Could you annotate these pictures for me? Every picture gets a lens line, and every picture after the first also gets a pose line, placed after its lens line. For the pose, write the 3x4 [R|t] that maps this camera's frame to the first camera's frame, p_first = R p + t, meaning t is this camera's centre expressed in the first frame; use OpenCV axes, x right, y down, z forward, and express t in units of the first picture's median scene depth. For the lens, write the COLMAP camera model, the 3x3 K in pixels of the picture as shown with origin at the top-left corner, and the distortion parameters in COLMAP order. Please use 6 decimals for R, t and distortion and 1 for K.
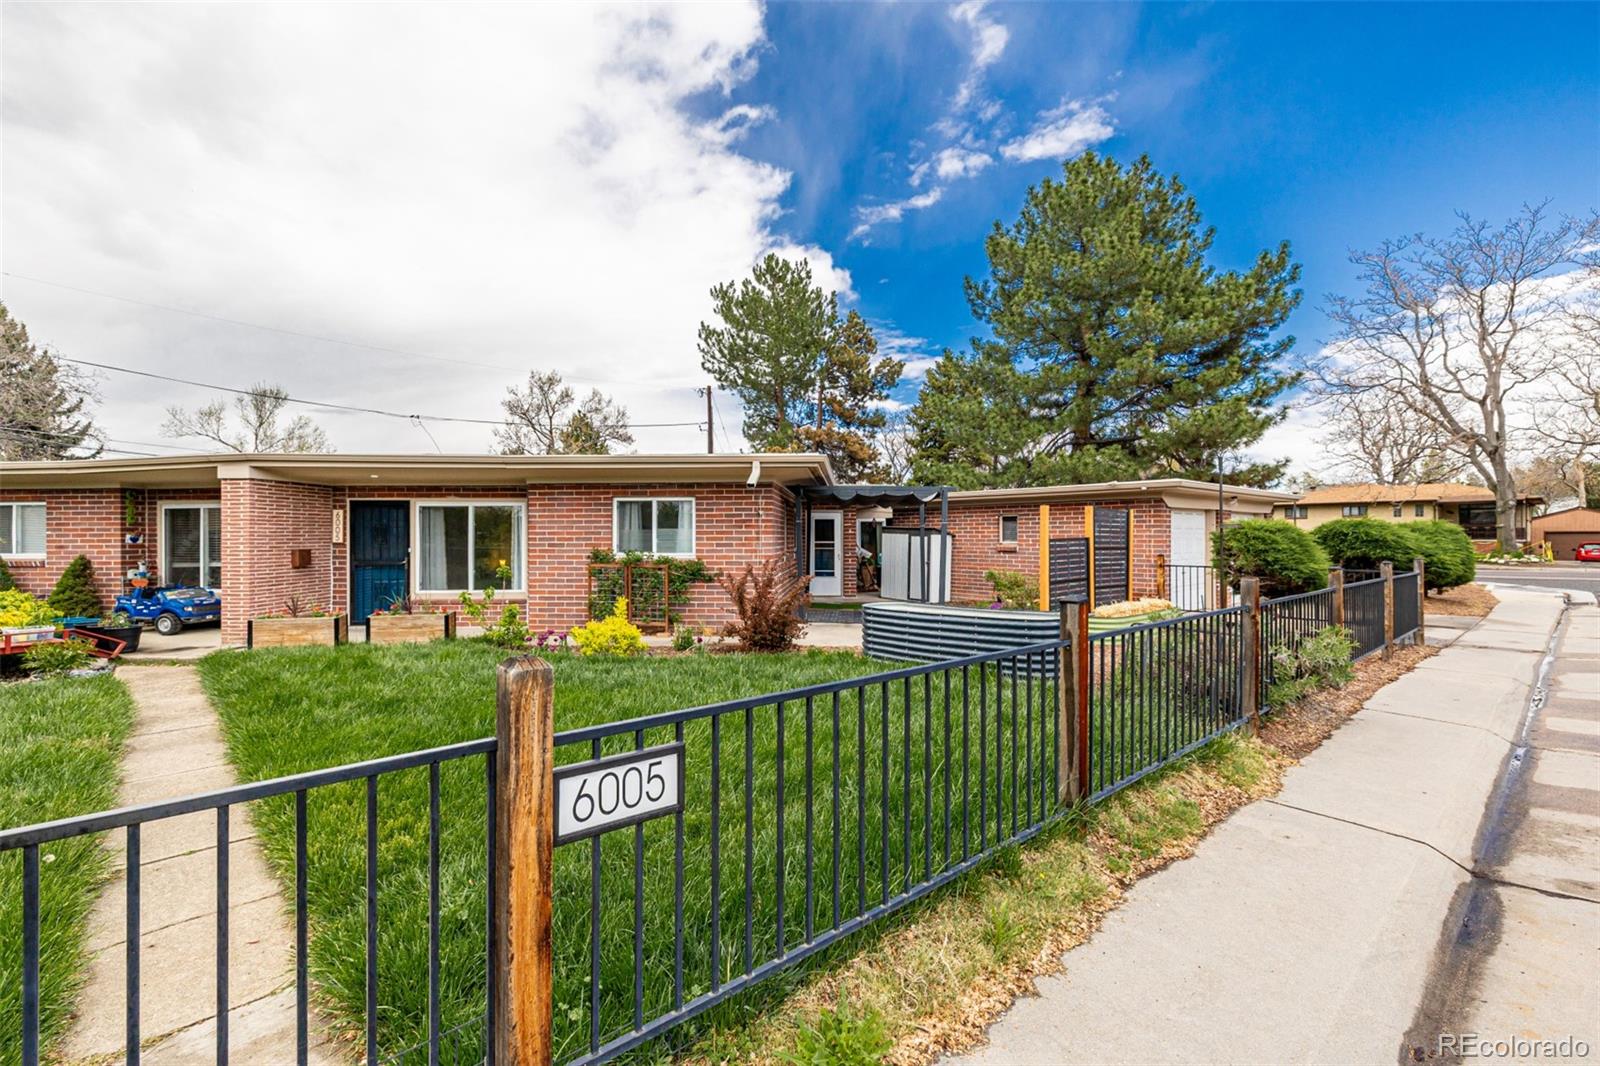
lens RADIAL K [[678.2, 0, 803.0], [0, 678.2, 535.0], [0, 0, 1]] dist [0.001207, -0.000155]
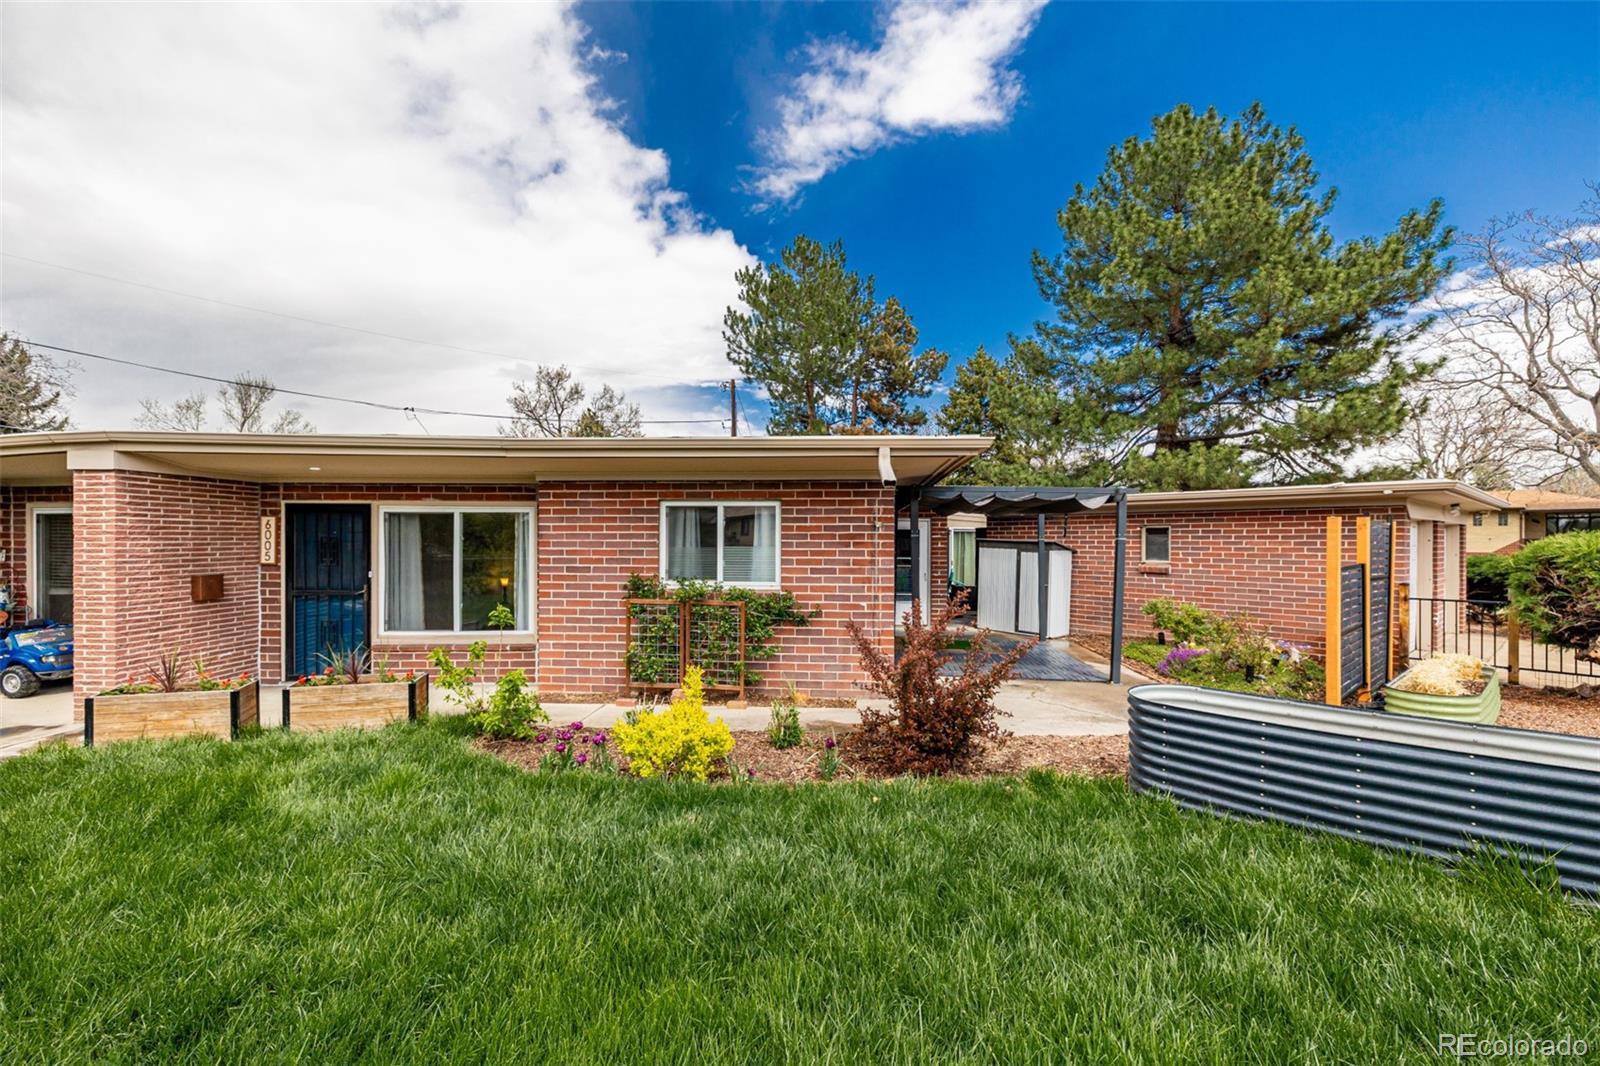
lens RADIAL K [[674.2, 0, 802.4], [0, 674.2, 544.0], [0, 0, 1]] dist [0.000383, 0.000412]
pose [[0.999965, 0.005000, -0.006646, -0.126975], [-0.004953, 0.999962, 0.007112, -0.016617], [0.006681, -0.007079, 0.999953, 0.304368]]
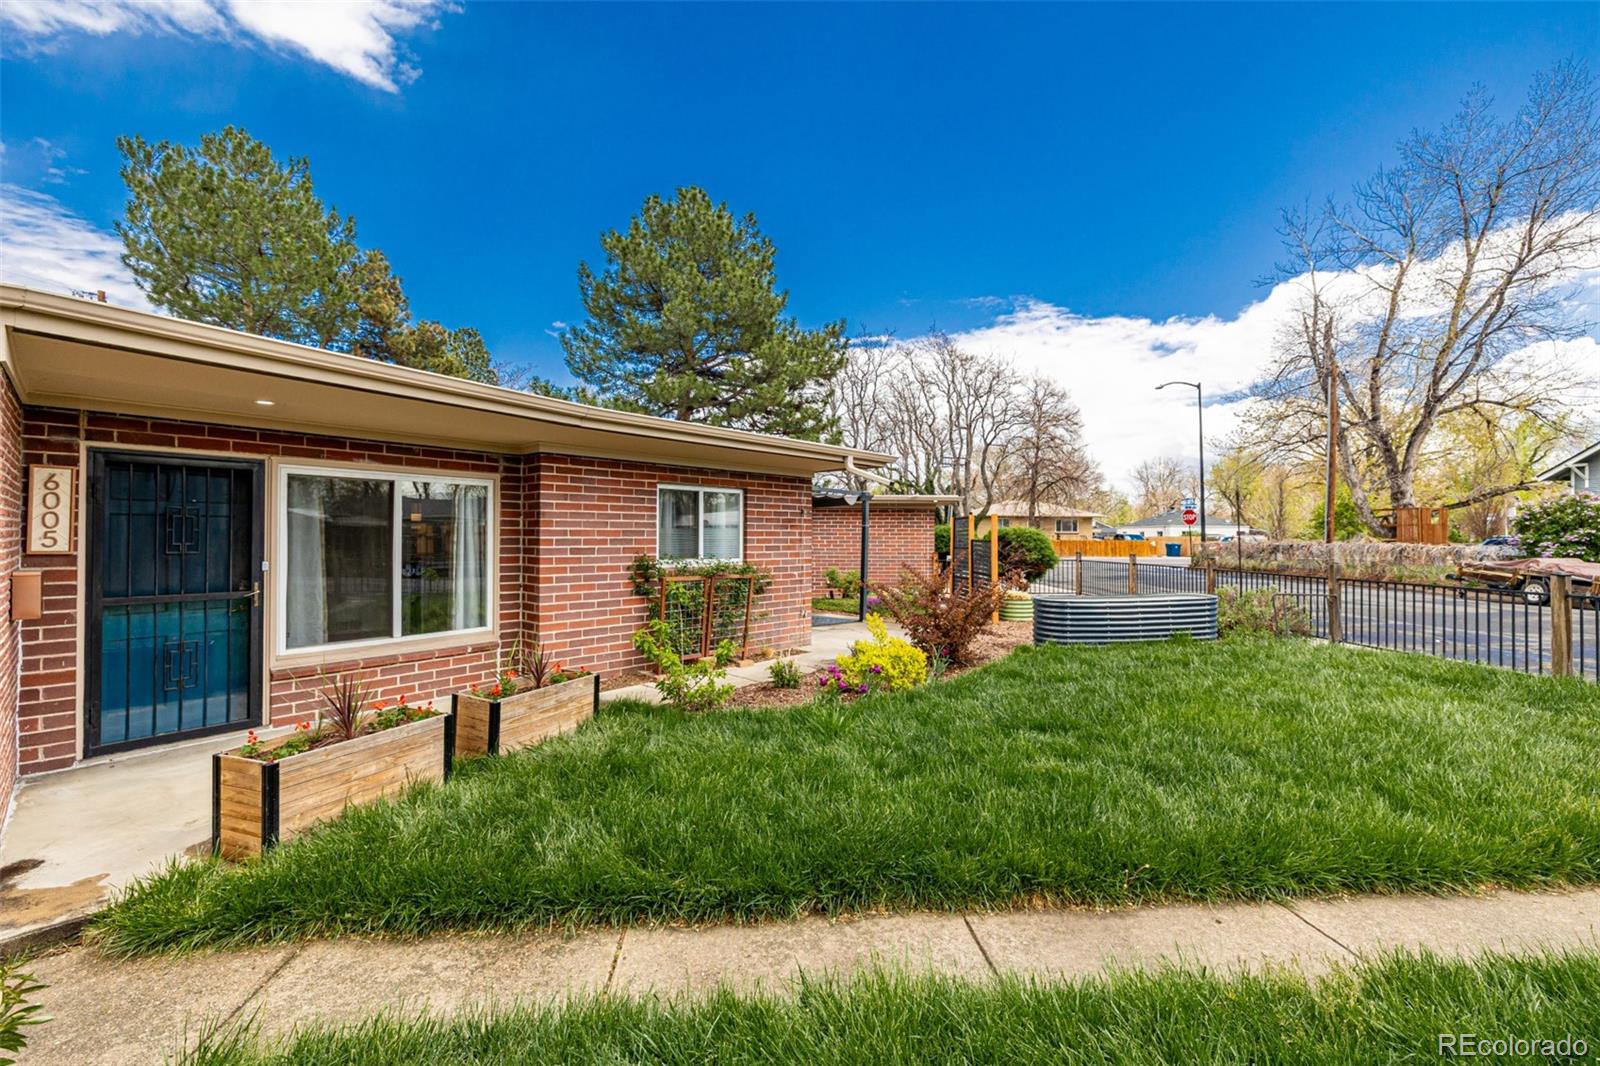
lens RADIAL K [[669.8, 0, 805.9], [0, 669.8, 527.9], [0, 0, 1]] dist [0.000708, -0.000144]
pose [[0.632126, 0.013411, 0.774750, -0.708957], [-0.004734, 0.999898, -0.013447, 0.000468], [-0.774851, 0.004833, 0.632125, 0.419794]]
